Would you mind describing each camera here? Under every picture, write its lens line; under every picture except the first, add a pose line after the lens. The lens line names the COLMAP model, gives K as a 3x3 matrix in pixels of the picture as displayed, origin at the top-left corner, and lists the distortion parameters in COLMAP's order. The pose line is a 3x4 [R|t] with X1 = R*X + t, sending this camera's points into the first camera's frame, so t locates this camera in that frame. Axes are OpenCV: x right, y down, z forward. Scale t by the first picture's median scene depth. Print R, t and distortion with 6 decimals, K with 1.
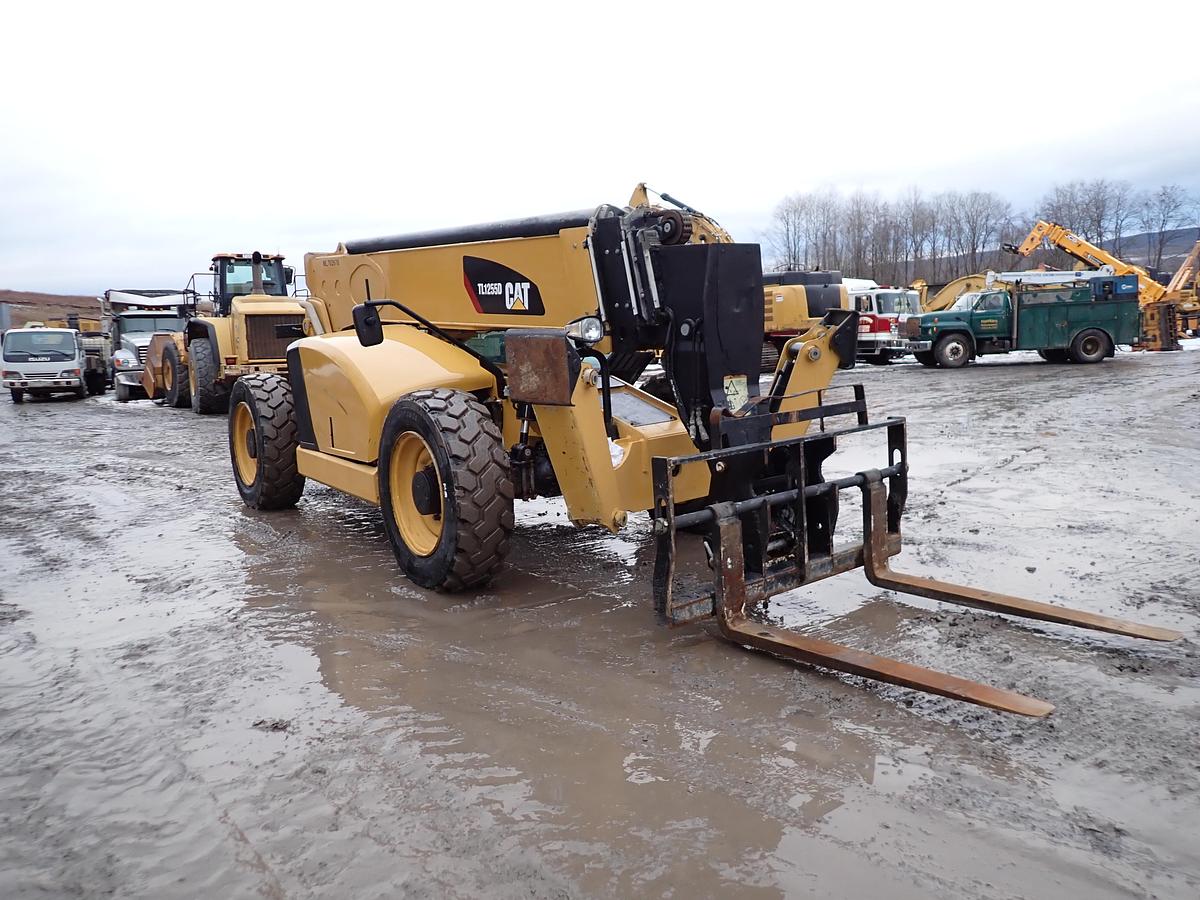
lens RADIAL K [[884.2, 0, 600.2], [0, 884.2, 442.9], [0, 0, 1]] dist [0.015082, -0.010198]
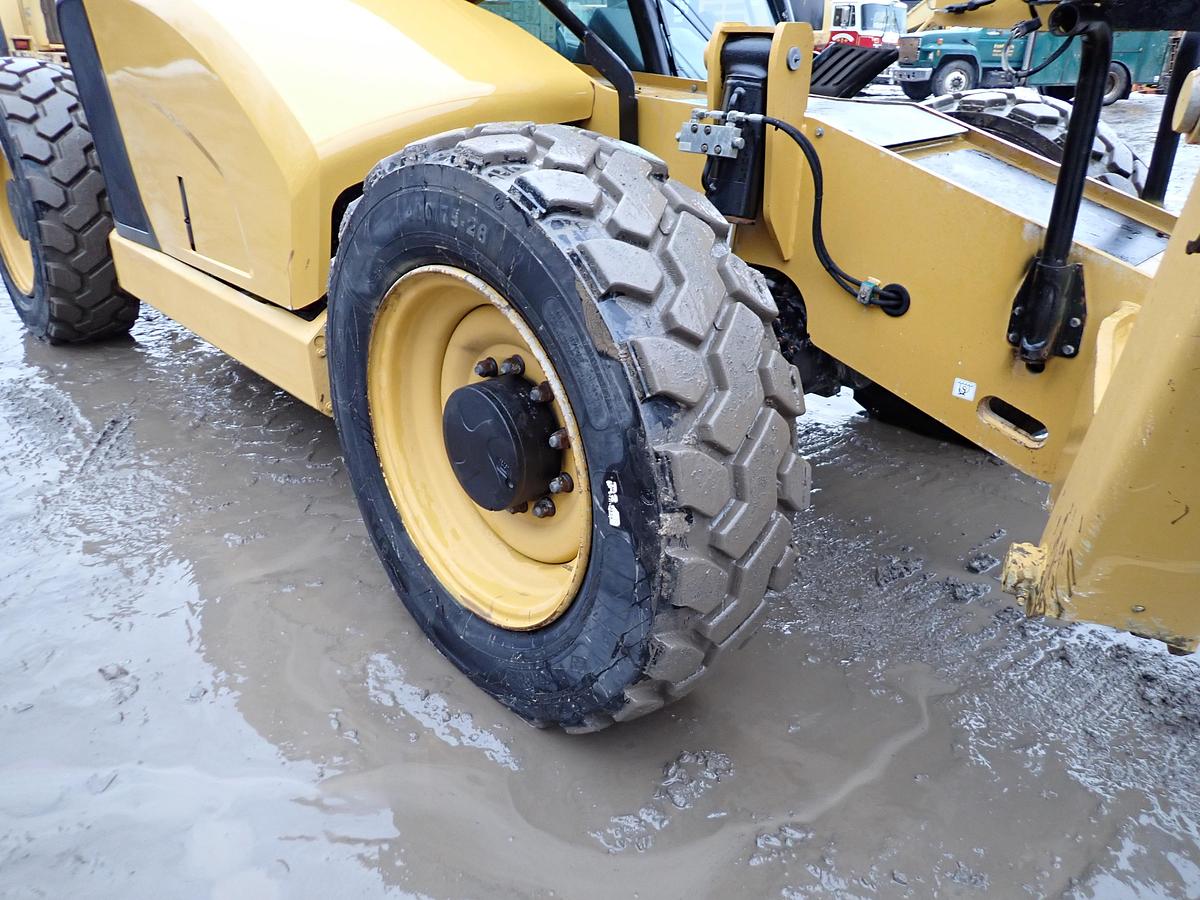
lens RADIAL K [[884.2, 0, 600.2], [0, 884.2, 442.9], [0, 0, 1]] dist [0.015082, -0.010198]
pose [[0.992050, -0.001013, 0.125843, -0.178103], [-0.035955, 0.956005, 0.291138, -0.041553], [-0.120601, -0.293348, 0.948368, 0.601385]]
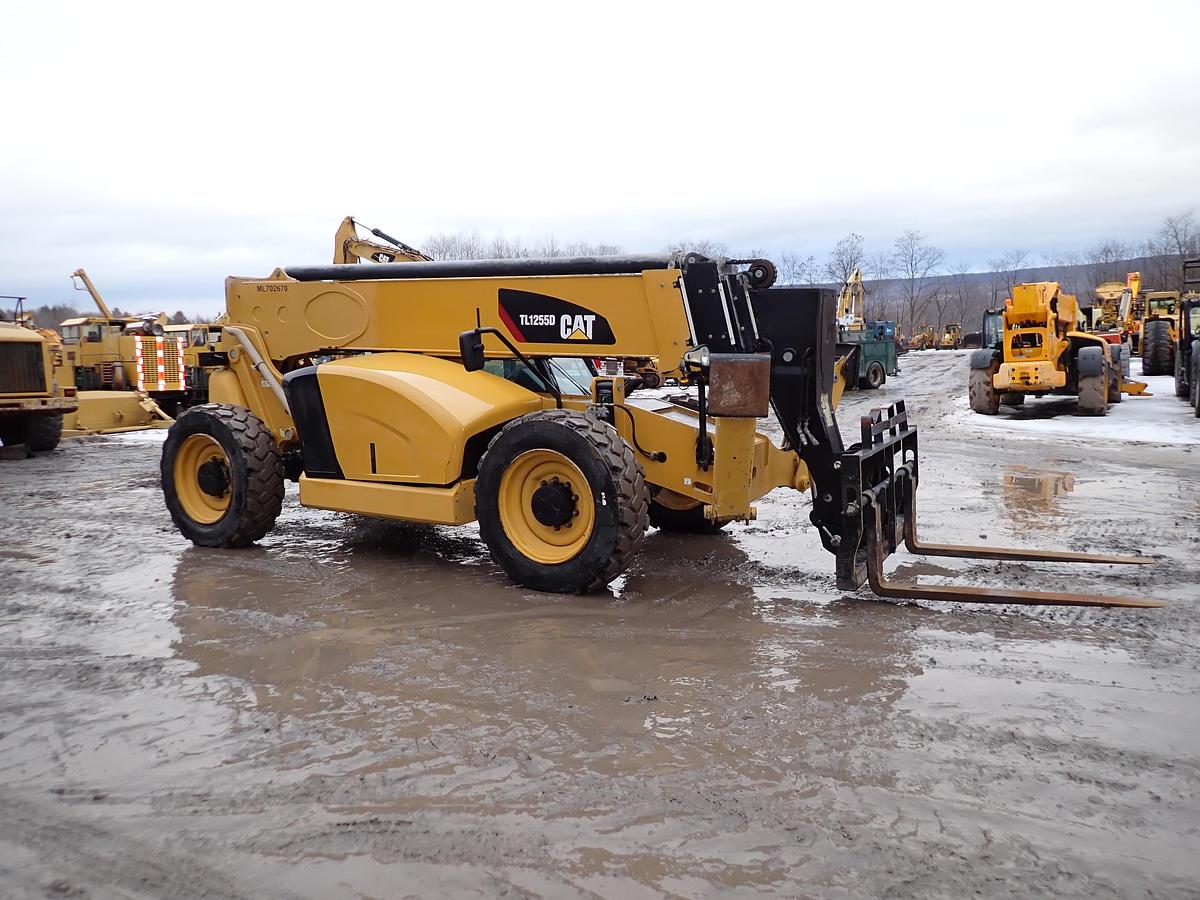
lens RADIAL K [[884.2, 0, 600.2], [0, 884.2, 442.9], [0, 0, 1]] dist [0.015082, -0.010198]
pose [[0.920487, -0.027690, 0.389790, -0.503982], [0.044149, 0.998469, -0.033329, 0.016936], [-0.388270, 0.047888, 0.920300, -0.021965]]
